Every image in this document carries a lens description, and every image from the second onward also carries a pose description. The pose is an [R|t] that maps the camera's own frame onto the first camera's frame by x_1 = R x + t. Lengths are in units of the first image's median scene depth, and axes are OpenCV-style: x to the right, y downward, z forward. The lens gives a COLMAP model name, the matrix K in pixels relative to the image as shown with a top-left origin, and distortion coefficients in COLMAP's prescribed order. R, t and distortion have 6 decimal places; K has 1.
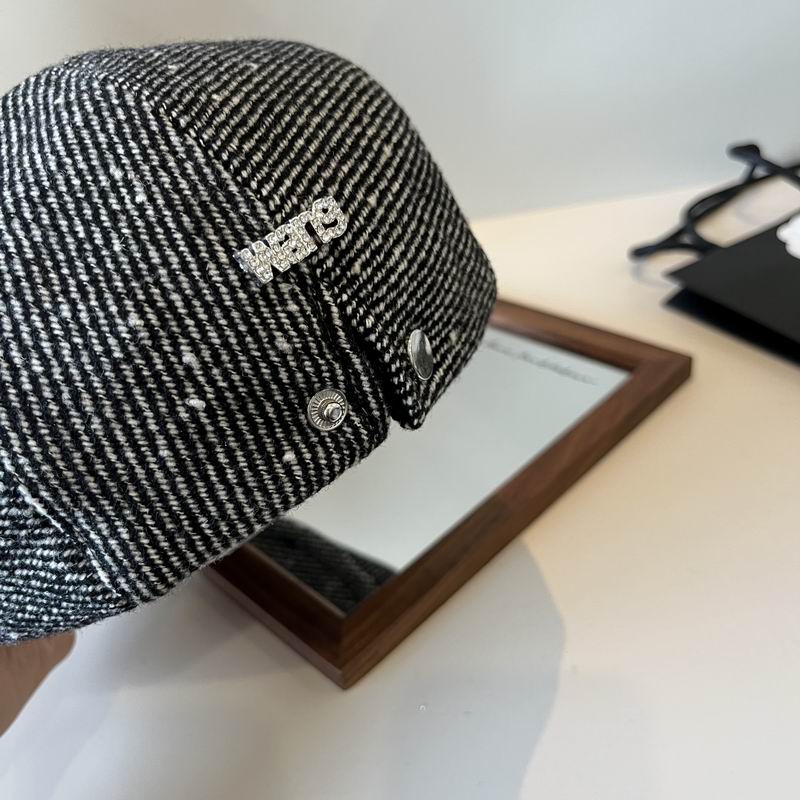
lens RADIAL K [[803.6, 0, 391.7], [0, 803.6, 414.2], [0, 0, 1]] dist [0.003411, 0.031454]
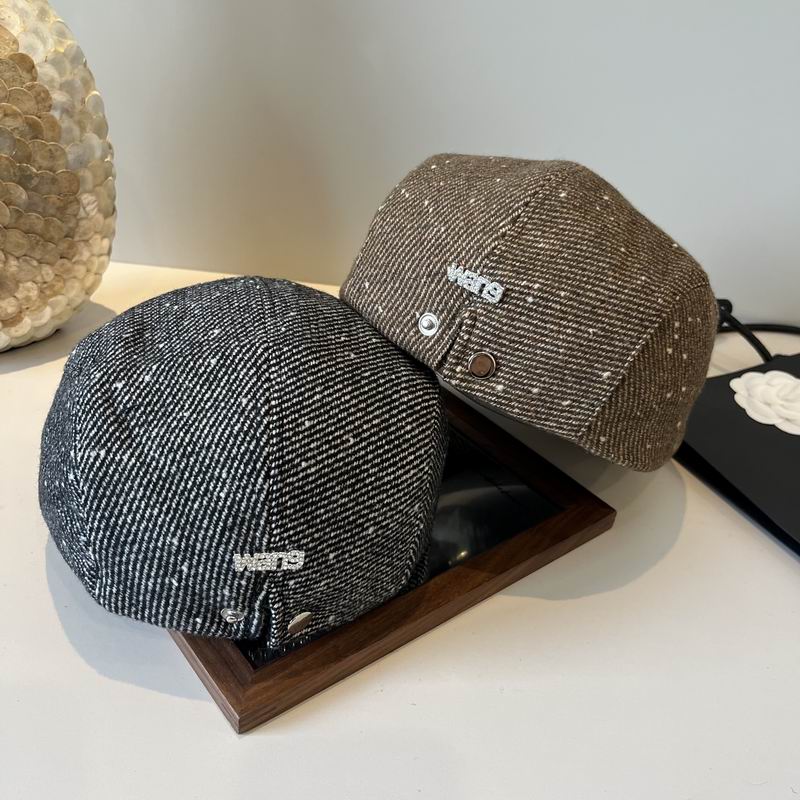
lens RADIAL K [[778.2, 0, 402.1], [0, 778.2, 415.5], [0, 0, 1]] dist [0.008009, -0.027227]
pose [[0.672227, 0.738735, -0.048794, -0.075295], [-0.693169, 0.651174, 0.309014, -1.267347], [0.260053, -0.173905, 0.949805, -0.612935]]
